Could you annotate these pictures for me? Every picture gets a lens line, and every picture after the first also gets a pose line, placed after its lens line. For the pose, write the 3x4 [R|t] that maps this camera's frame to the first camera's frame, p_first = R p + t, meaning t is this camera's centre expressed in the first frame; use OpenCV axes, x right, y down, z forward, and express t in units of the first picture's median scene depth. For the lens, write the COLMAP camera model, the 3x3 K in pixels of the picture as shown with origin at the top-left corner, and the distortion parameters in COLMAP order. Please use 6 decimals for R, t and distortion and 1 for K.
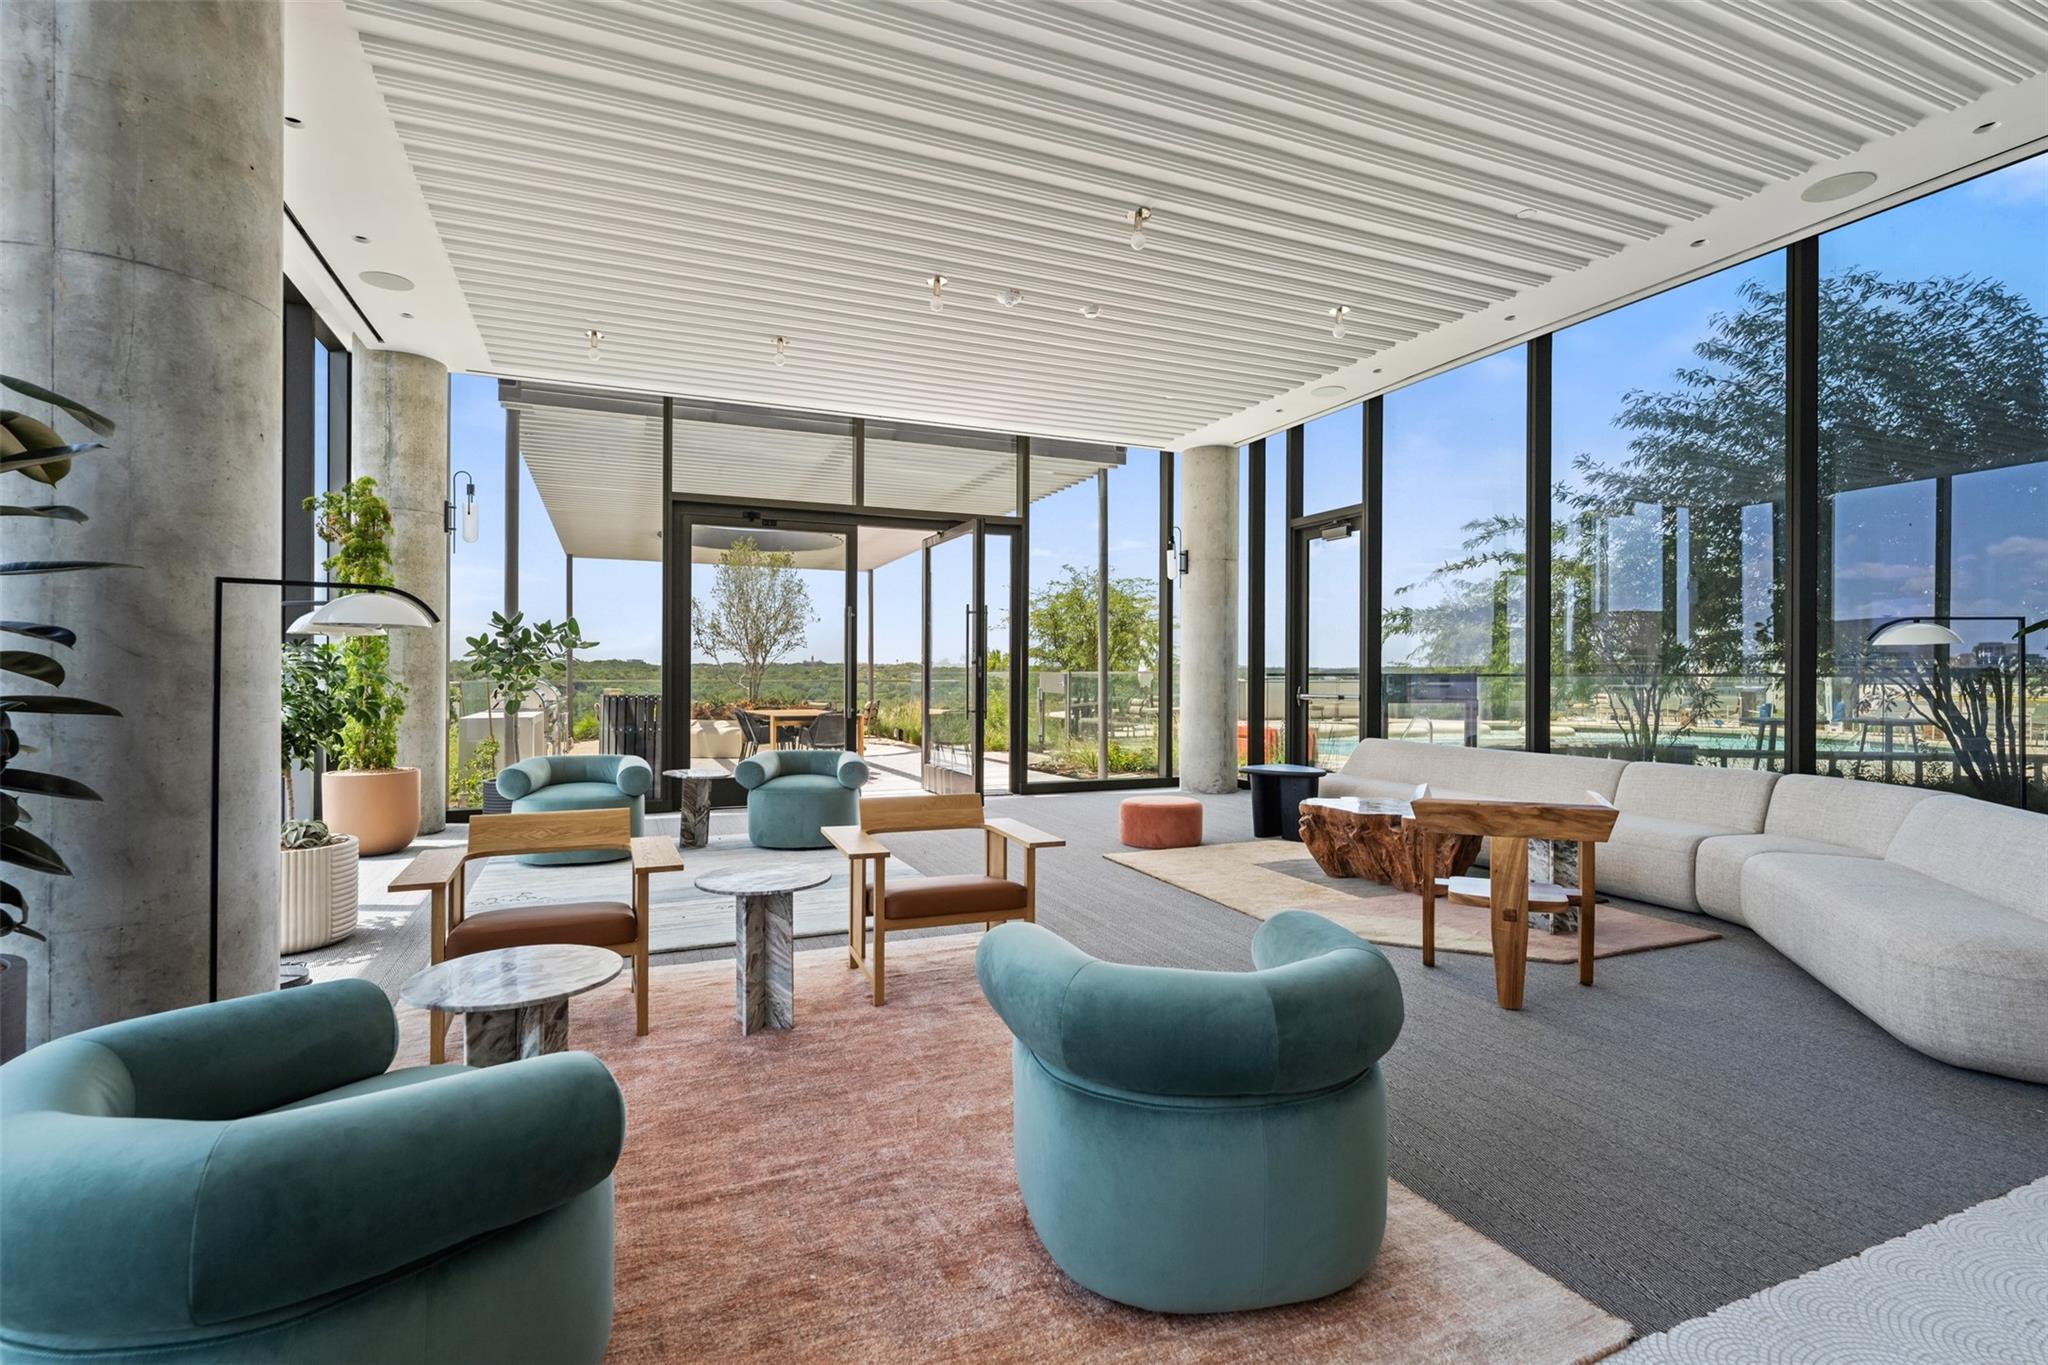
lens RADIAL K [[951.1, 0, 1030.7], [0, 951.1, 678.6], [0, 0, 1]] dist [-0.003466, 0.000159]
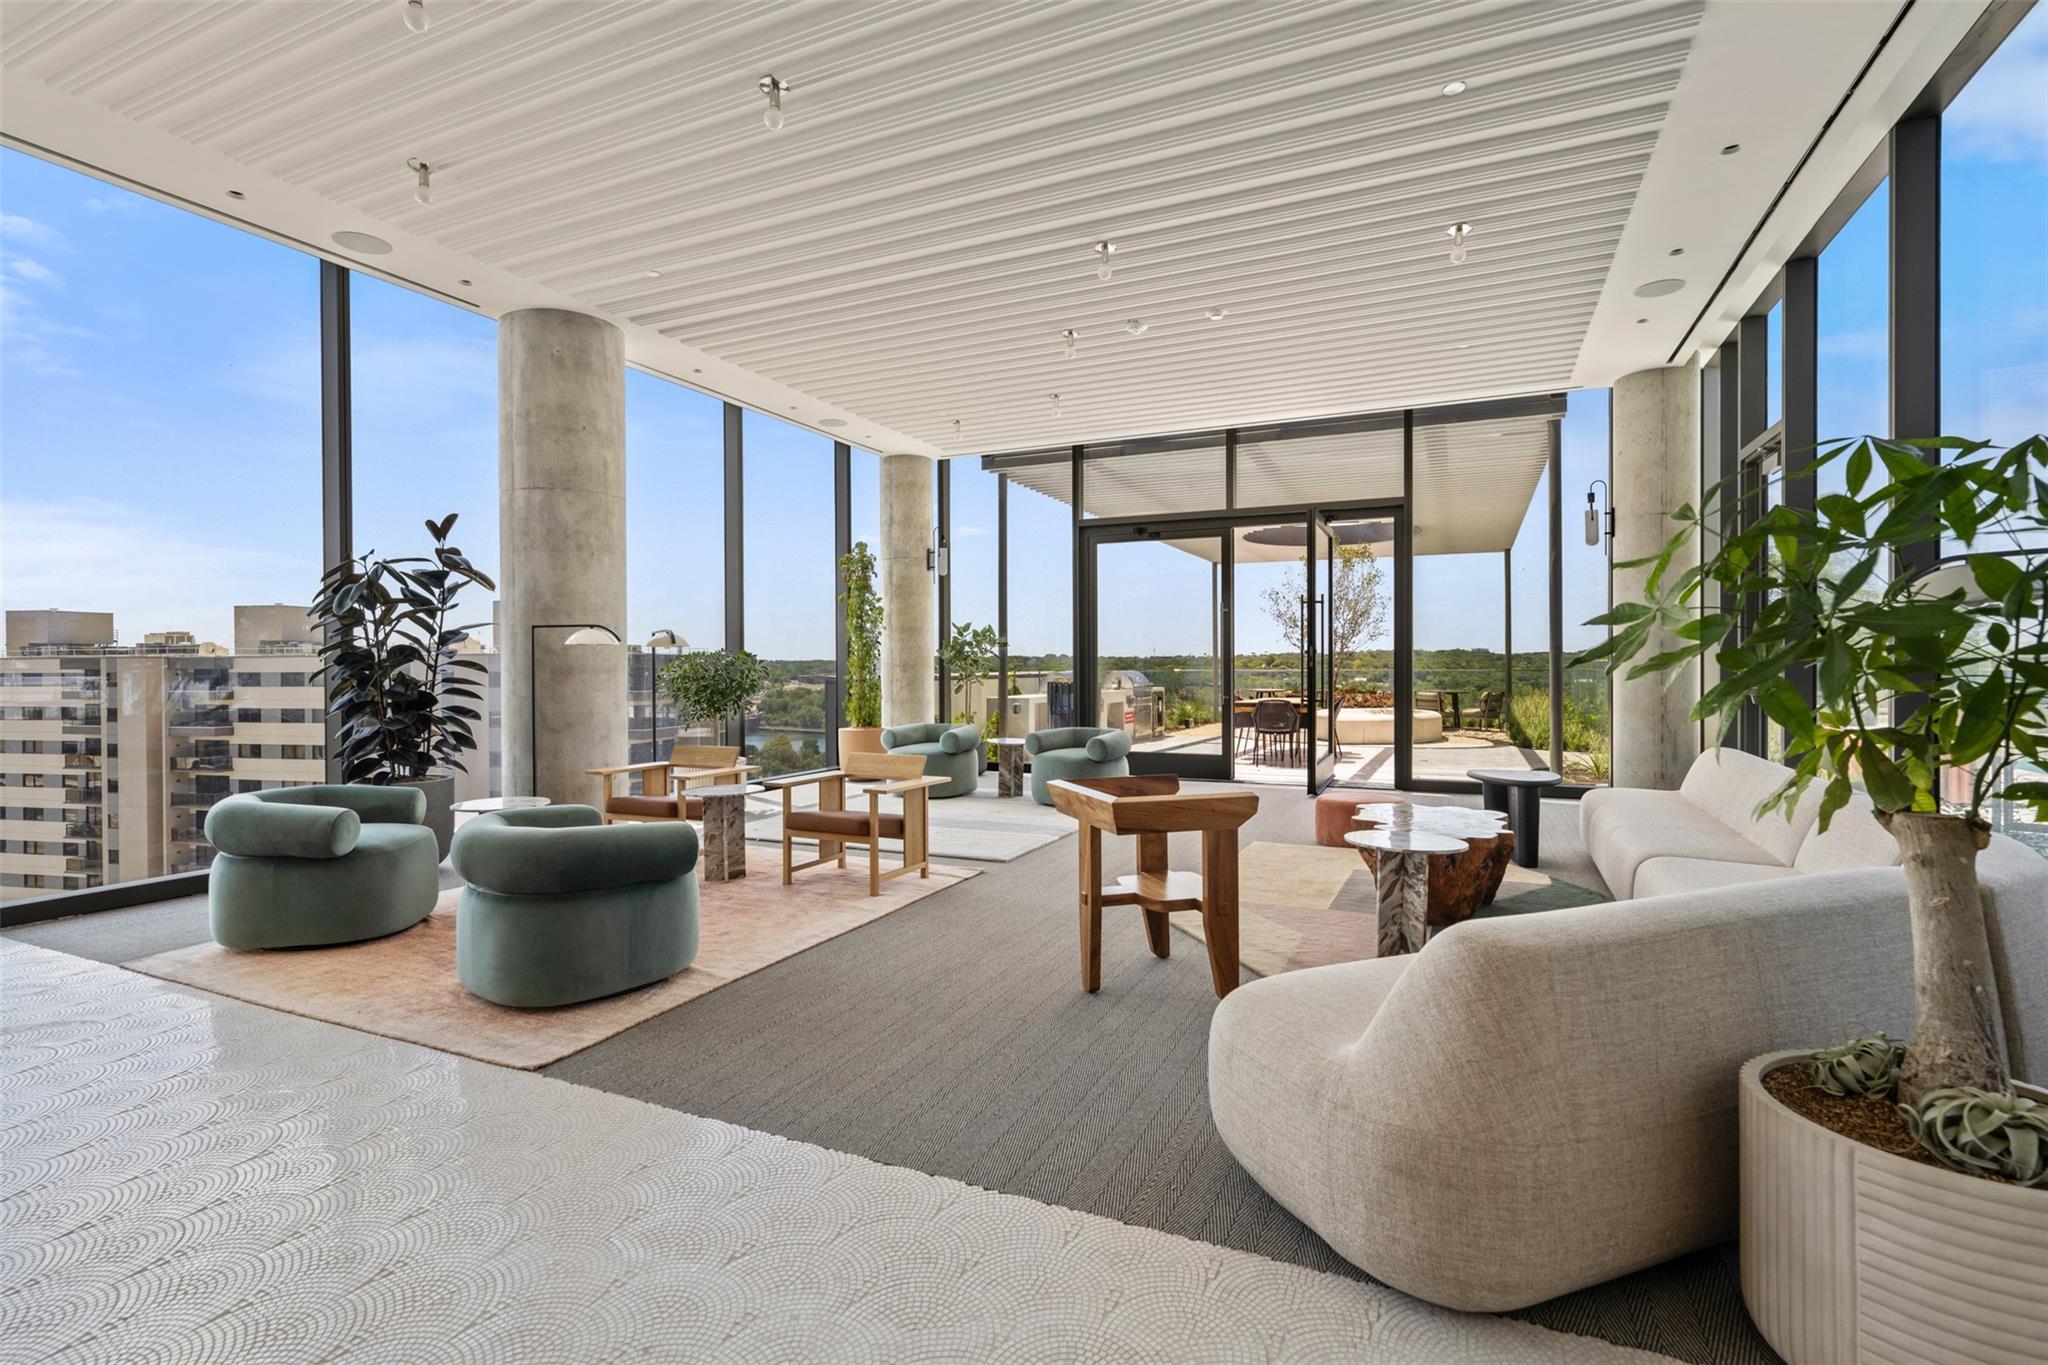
lens RADIAL K [[951.1, 0, 1033.0], [0, 951.1, 673.0], [0, 0, 1]] dist [-0.003466, 0.000159]
pose [[0.673457, -0.000211, -0.739227, 0.599868], [0.003474, 0.999990, 0.002880, 0.001473], [0.739219, -0.004508, 0.673450, 0.131806]]
